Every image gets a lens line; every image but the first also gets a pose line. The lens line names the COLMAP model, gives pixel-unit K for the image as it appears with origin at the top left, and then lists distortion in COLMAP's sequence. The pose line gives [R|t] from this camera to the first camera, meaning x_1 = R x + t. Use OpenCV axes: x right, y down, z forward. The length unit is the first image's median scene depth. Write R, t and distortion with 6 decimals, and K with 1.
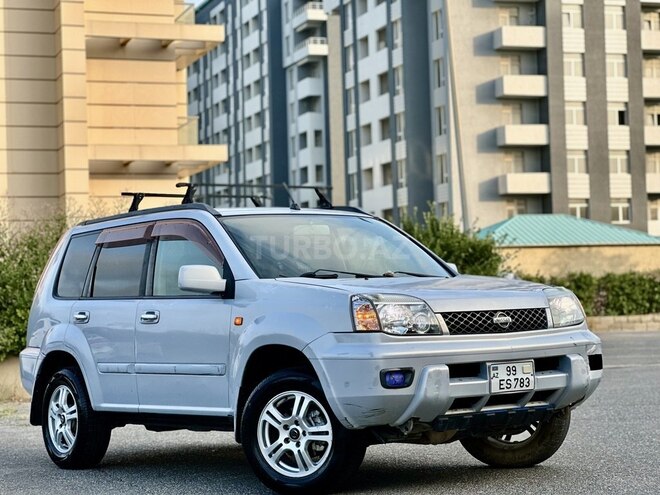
lens RADIAL K [[1502.5, 0, 342.7], [0, 1502.5, 243.7], [0, 0, 1]] dist [0.183188, 0.000000]
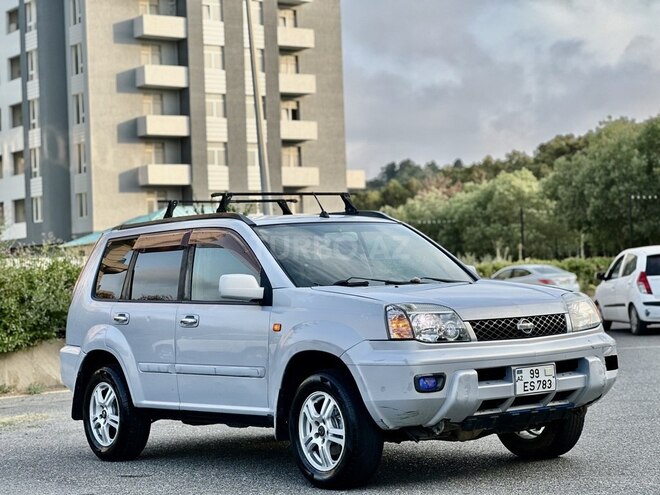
lens RADIAL K [[1502.5, 0, 336.8], [0, 1502.5, 243.8], [0, 0, 1]] dist [0.183188, 0.000000]
pose [[0.999944, -0.010026, 0.003272, -0.029781], [0.009949, 0.999695, 0.022608, -0.031845], [-0.003497, -0.022574, 0.999739, -0.068561]]
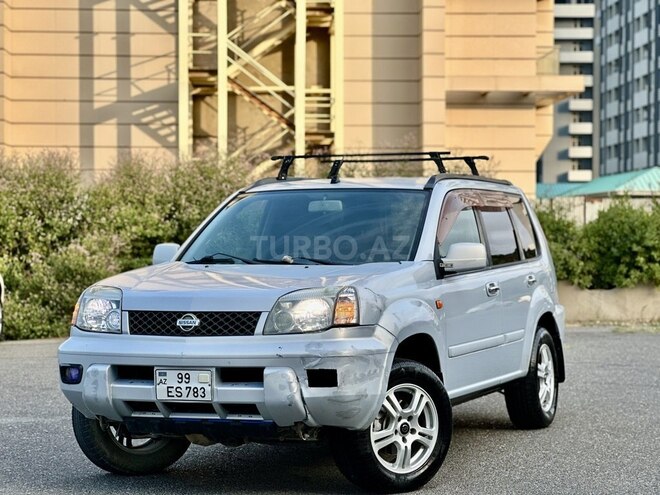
lens RADIAL K [[1502.5, 0, 323.7], [0, 1502.5, 249.5], [0, 0, 1]] dist [0.183188, 0.000000]
pose [[0.511986, 0.027461, -0.858555, 0.886011], [0.024487, 0.998616, 0.046543, -0.032926], [0.858644, -0.044853, 0.510605, 0.569204]]
